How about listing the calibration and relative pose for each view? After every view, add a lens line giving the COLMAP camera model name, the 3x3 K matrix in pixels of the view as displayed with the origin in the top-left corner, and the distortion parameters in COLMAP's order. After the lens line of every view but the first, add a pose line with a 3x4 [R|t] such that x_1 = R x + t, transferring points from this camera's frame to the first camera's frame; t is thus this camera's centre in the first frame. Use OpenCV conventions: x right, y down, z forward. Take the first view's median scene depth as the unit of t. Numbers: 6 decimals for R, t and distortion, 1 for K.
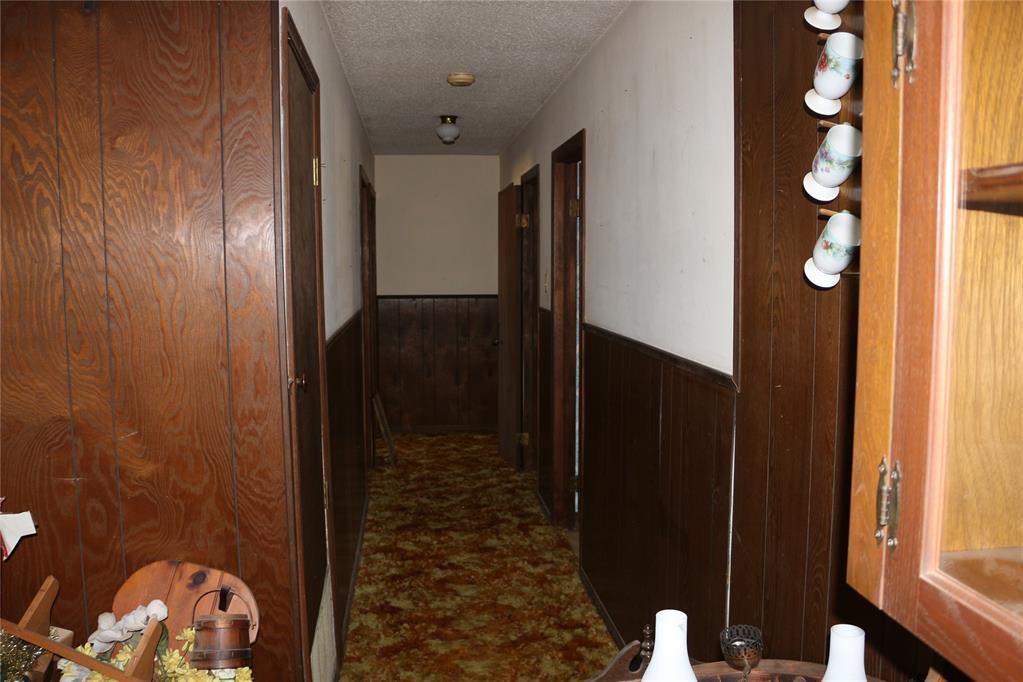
lens RADIAL K [[852.1, 0, 513.7], [0, 852.1, 343.4], [0, 0, 1]] dist [-0.096068, 0.005831]
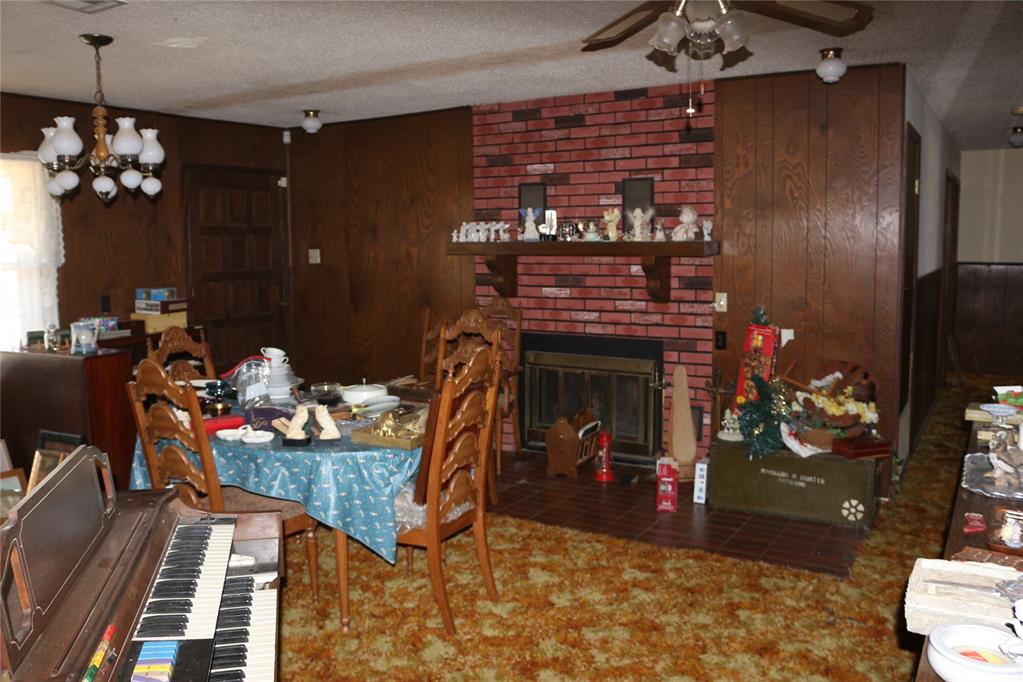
lens RADIAL K [[852.1, 0, 511.9], [0, 852.1, 342.4], [0, 0, 1]] dist [-0.096068, 0.005831]
pose [[0.787994, 0.073240, -0.611311, 0.292147], [-0.053824, 0.997293, 0.050103, 0.139248], [0.613325, -0.006578, 0.789803, -1.417699]]
